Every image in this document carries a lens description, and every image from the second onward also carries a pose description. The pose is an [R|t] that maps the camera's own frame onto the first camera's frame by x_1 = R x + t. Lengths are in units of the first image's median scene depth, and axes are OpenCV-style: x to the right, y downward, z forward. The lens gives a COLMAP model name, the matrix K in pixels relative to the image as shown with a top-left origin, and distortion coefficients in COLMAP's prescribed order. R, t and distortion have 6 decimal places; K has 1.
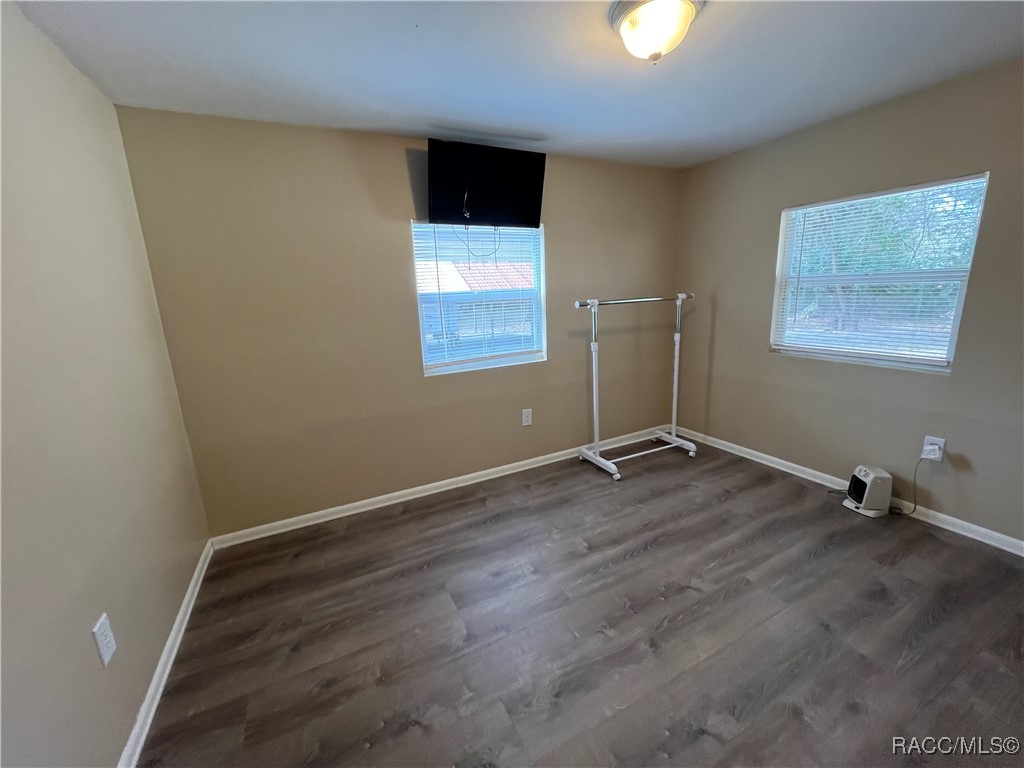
lens RADIAL K [[413.4, 0, 512.0], [0, 413.4, 382.9], [0, 0, 1]] dist [-0.002181, -0.000043]
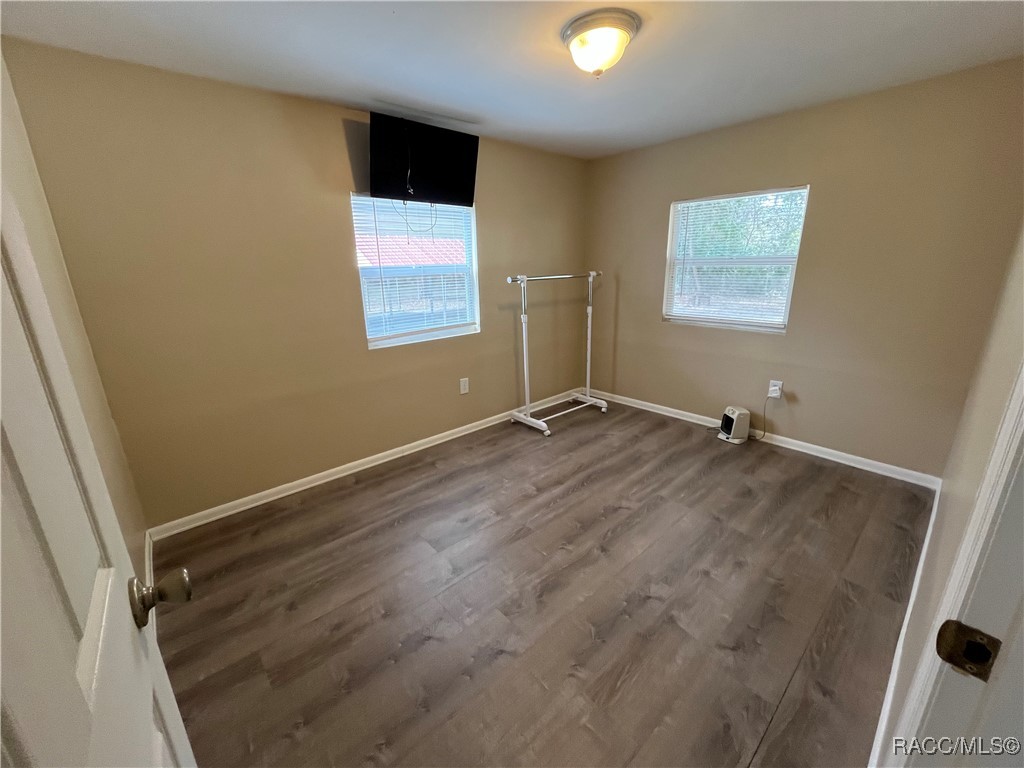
lens RADIAL K [[412.1, 0, 512.2], [0, 412.1, 383.4], [0, 0, 1]] dist [-0.003856, 0.000056]
pose [[0.966904, -0.052429, 0.249694, -0.166126], [0.038775, 0.997487, 0.059297, 0.027293], [-0.252175, -0.047653, 0.966508, -0.099363]]
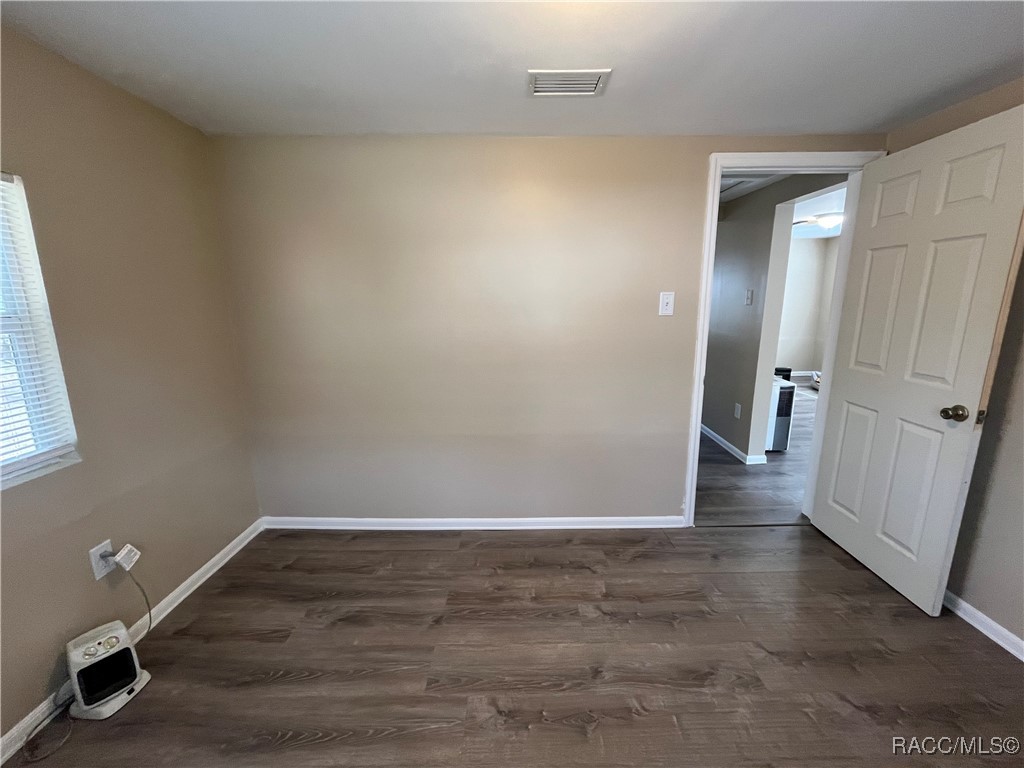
lens RADIAL K [[412.1, 0, 512.2], [0, 412.1, 383.4], [0, 0, 1]] dist [-0.003856, 0.000056]
pose [[-0.894177, -0.042585, 0.445684, 0.085555], [0.139171, 0.919713, 0.367097, -0.298582], [-0.425534, 0.390276, -0.816459, 1.224119]]
